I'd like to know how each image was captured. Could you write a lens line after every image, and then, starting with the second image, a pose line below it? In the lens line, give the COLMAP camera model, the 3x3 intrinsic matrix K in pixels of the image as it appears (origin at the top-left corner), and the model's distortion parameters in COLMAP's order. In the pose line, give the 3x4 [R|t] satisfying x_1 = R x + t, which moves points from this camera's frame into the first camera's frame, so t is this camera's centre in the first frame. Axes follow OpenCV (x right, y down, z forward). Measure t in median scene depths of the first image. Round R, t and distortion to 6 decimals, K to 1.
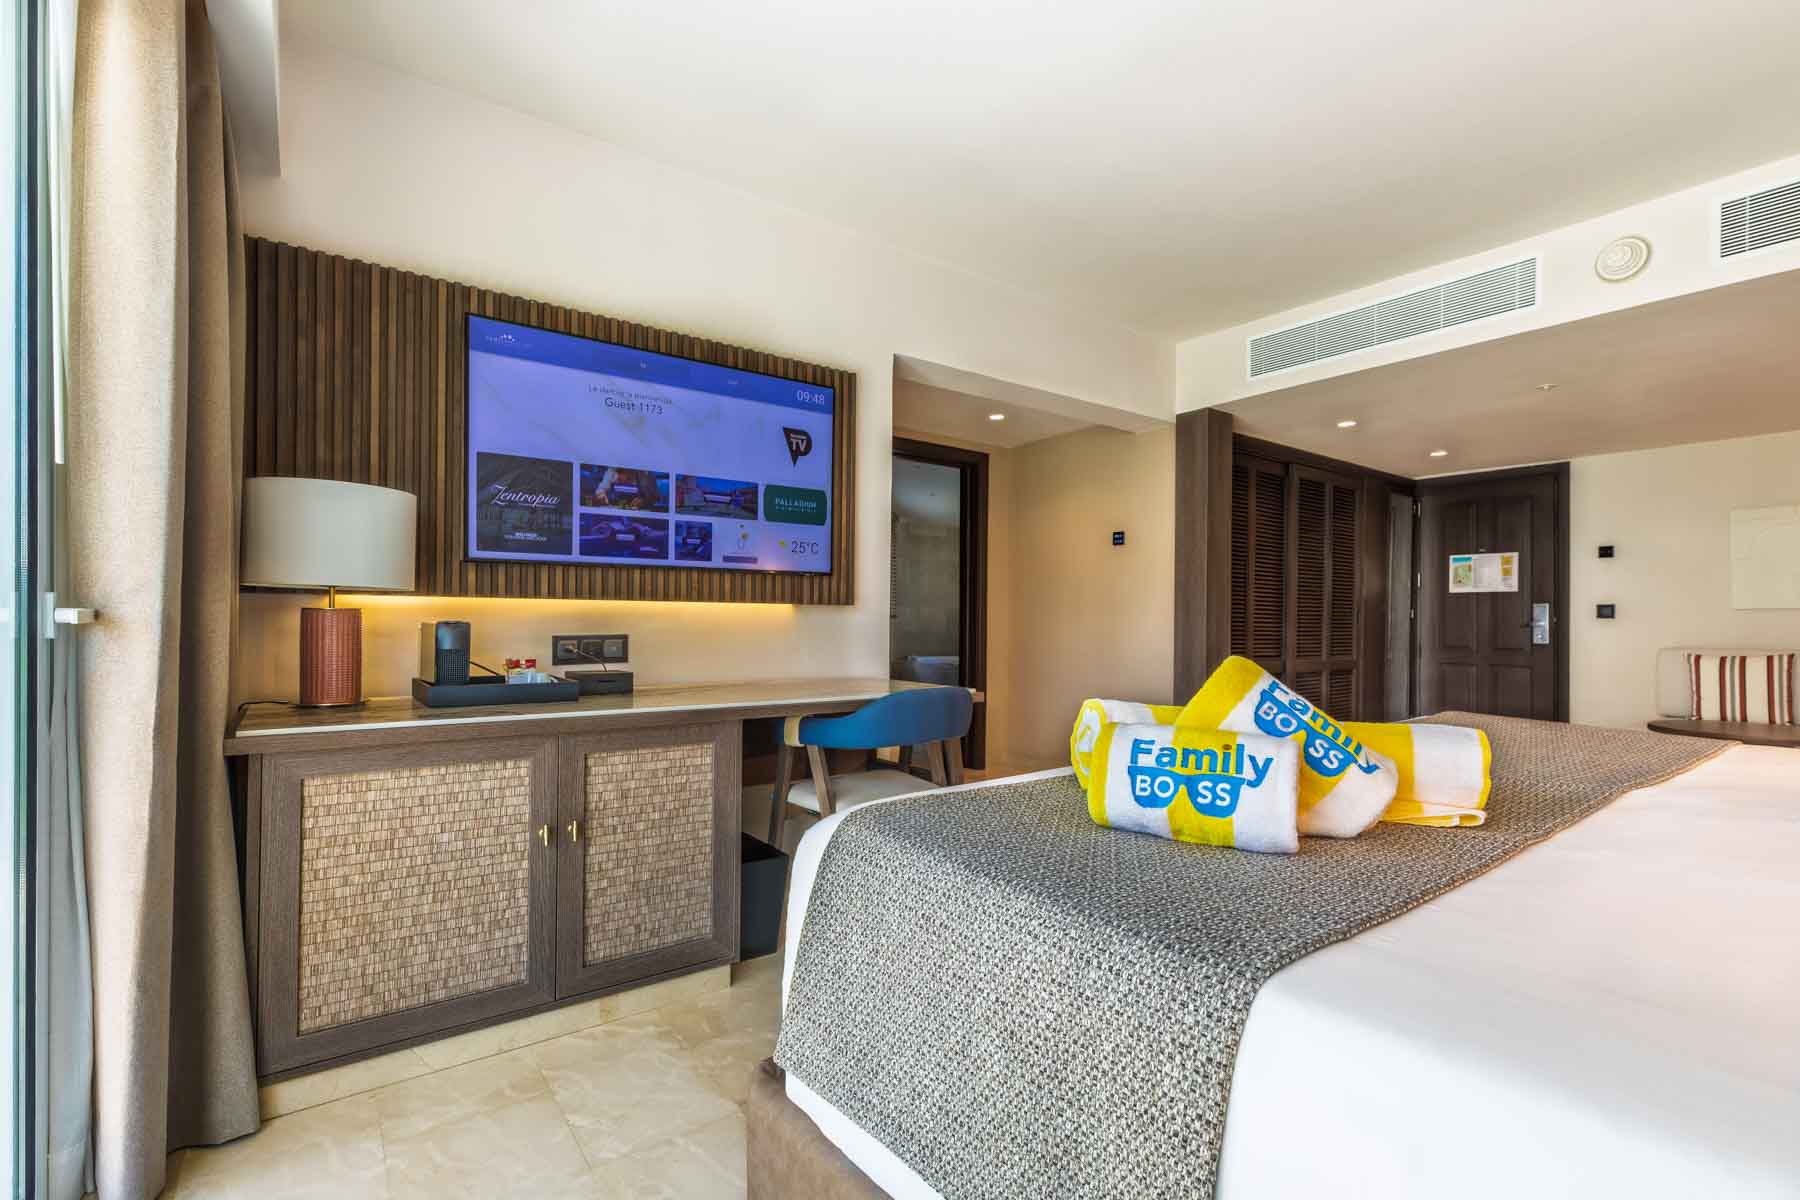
lens RADIAL K [[815.9, 0, 907.8], [0, 815.9, 611.7], [0, 0, 1]] dist [0.001557, 0.000232]
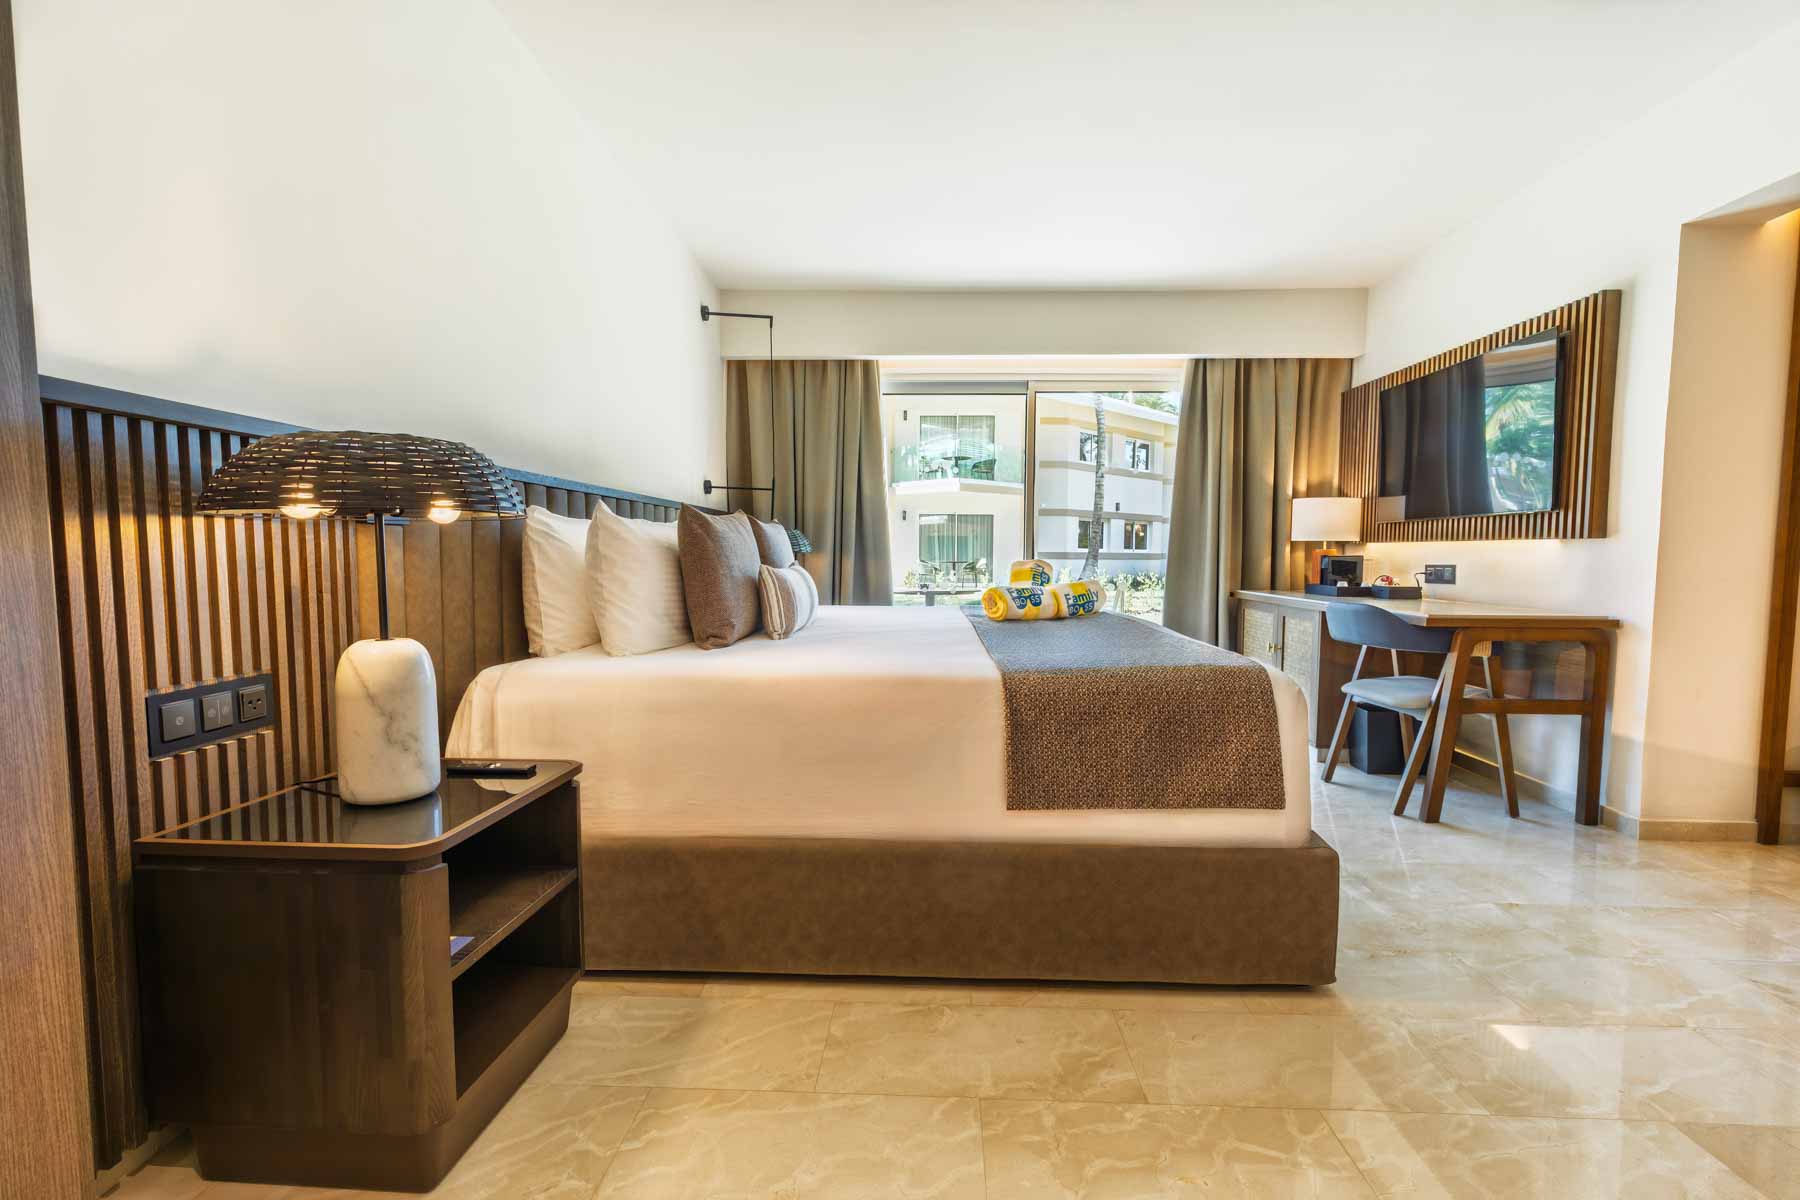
lens RADIAL K [[815.9, 0, 907.8], [0, 815.9, 611.7], [0, 0, 1]] dist [0.001557, 0.000232]
pose [[-0.625243, 0.043607, -0.779211, 1.589272], [-0.005390, 0.998173, 0.060187, 0.033749], [0.780411, 0.041832, -0.623865, 1.319003]]
